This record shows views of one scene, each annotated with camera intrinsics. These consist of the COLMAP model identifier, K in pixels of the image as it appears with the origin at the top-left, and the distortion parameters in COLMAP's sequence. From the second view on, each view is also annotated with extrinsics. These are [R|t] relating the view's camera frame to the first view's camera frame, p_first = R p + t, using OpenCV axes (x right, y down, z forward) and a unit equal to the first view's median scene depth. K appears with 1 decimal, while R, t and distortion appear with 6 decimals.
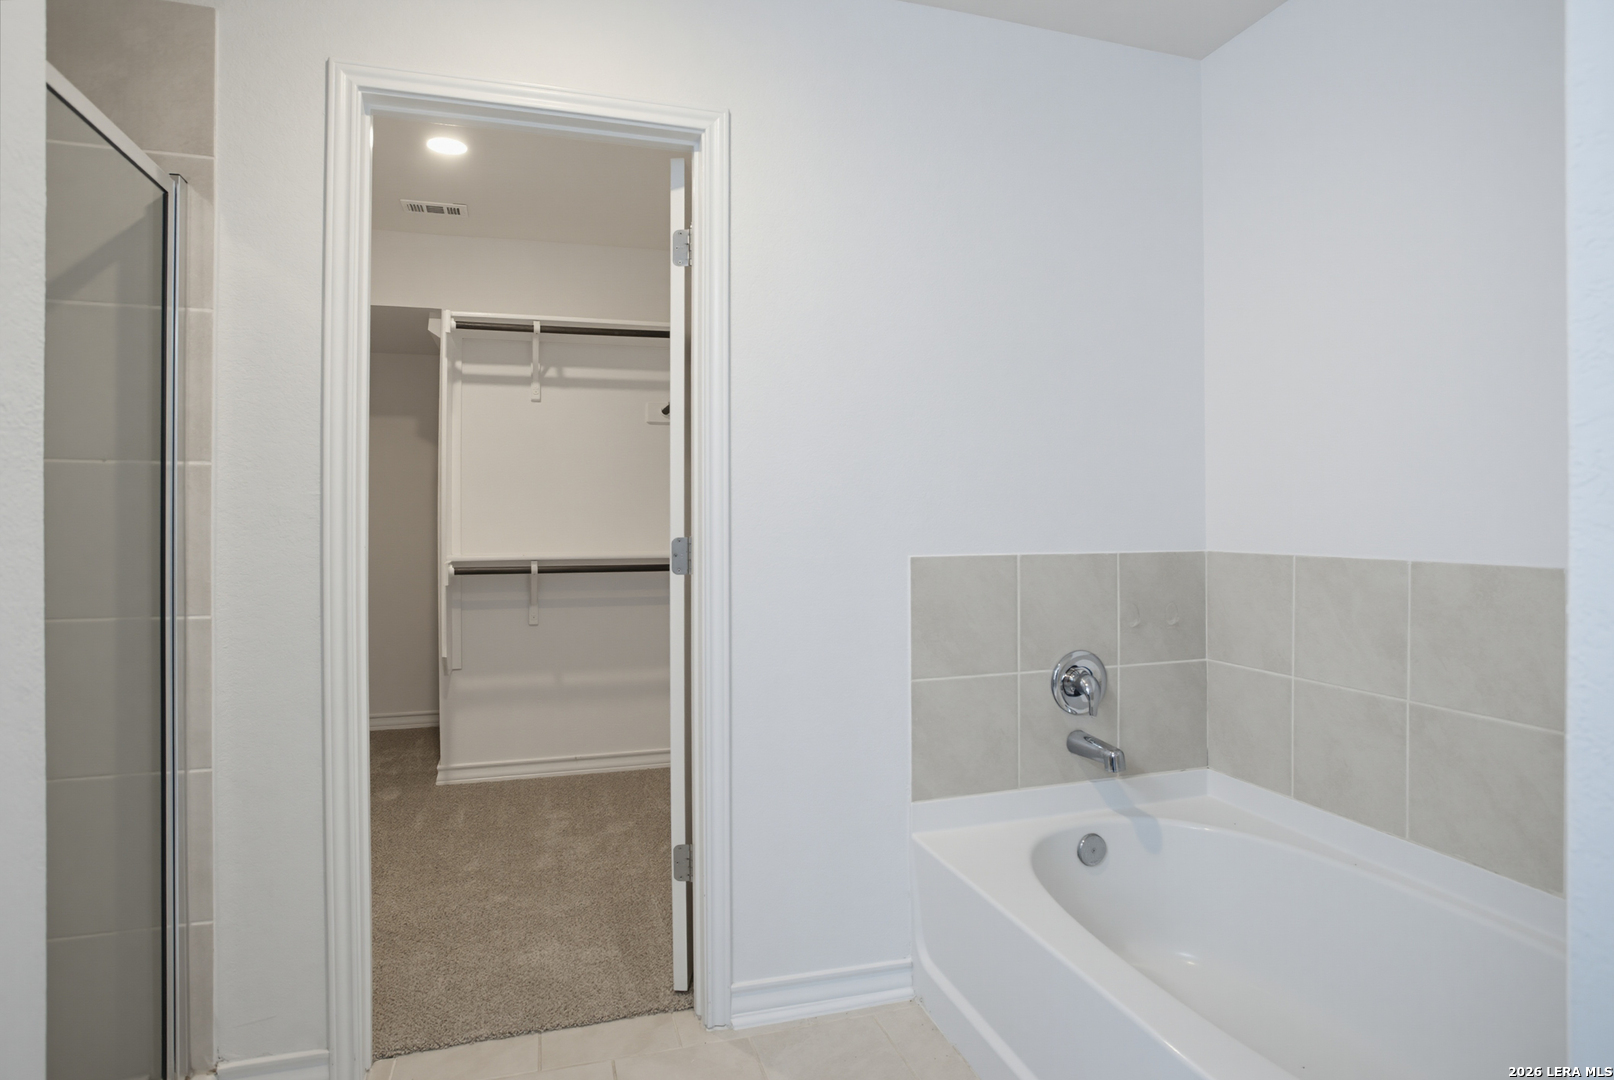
lens RADIAL K [[874.7, 0, 776.6], [0, 874.7, 513.5], [0, 0, 1]] dist [-0.063719, 0.043752]
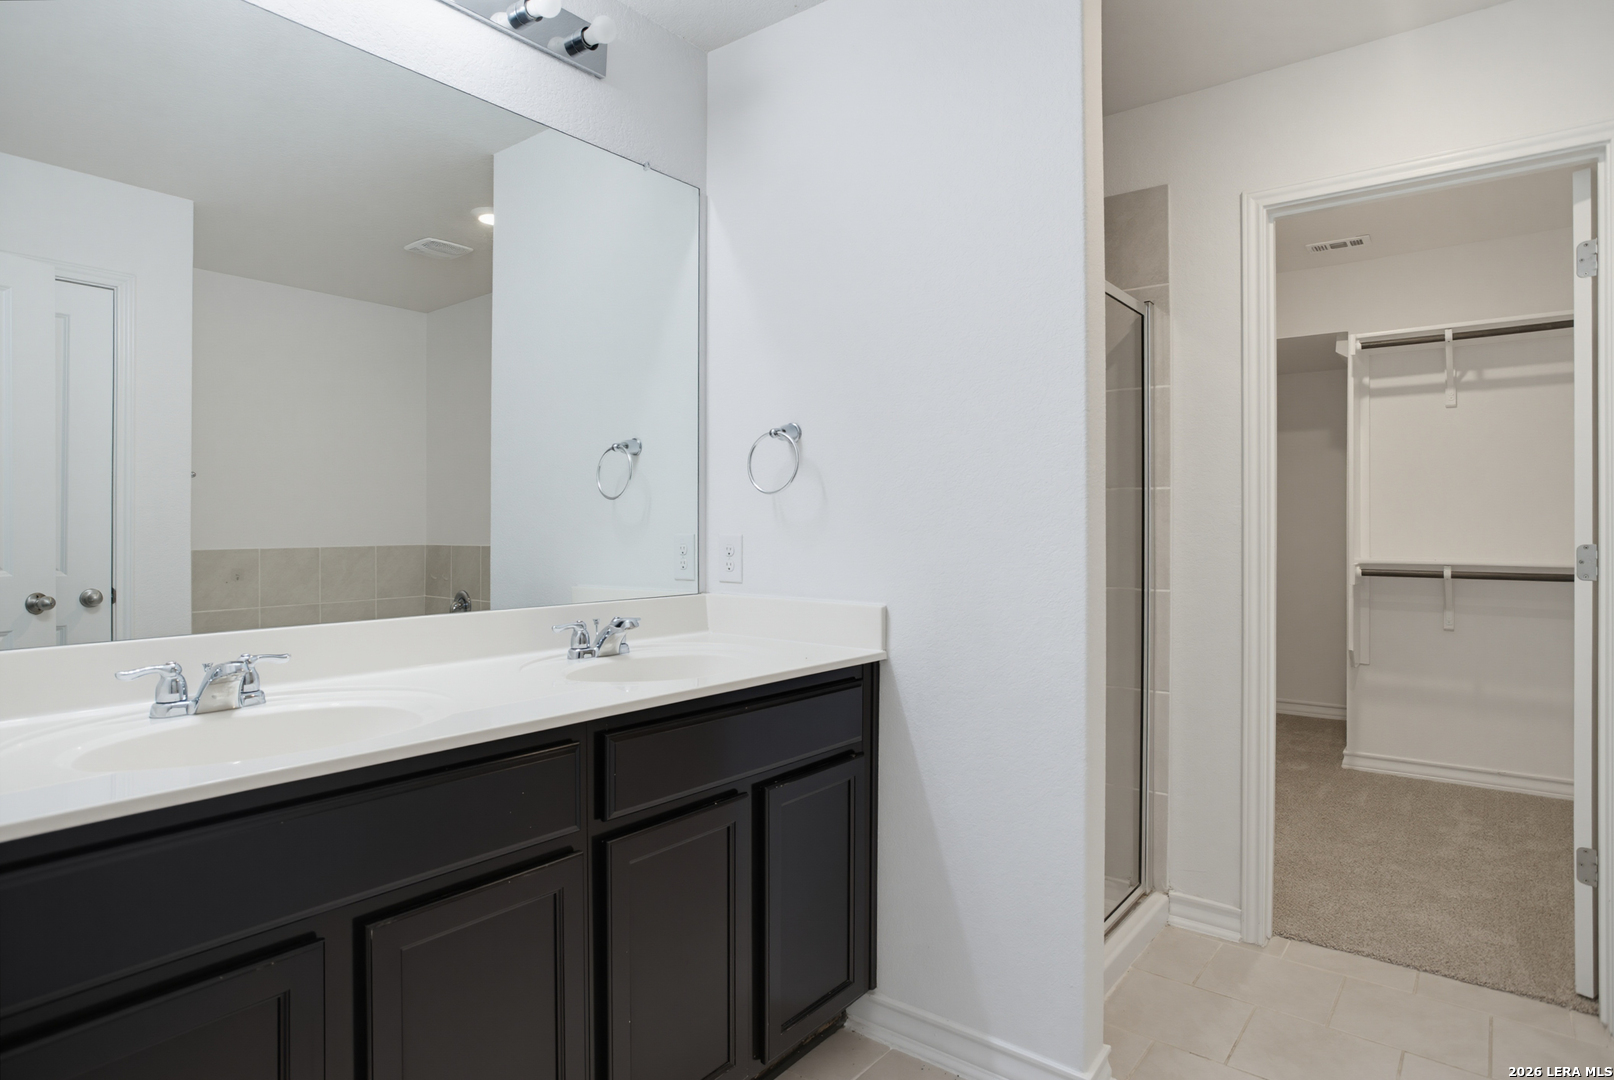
lens RADIAL K [[886.6, 0, 803.5], [0, 886.6, 522.8], [0, 0, 1]] dist [-0.065025, 0.026375]
pose [[0.581866, 0.002311, -0.813282, 0.115717], [0.003615, 0.999979, 0.005428, -0.004641], [0.813277, -0.006099, 0.581845, -0.222273]]
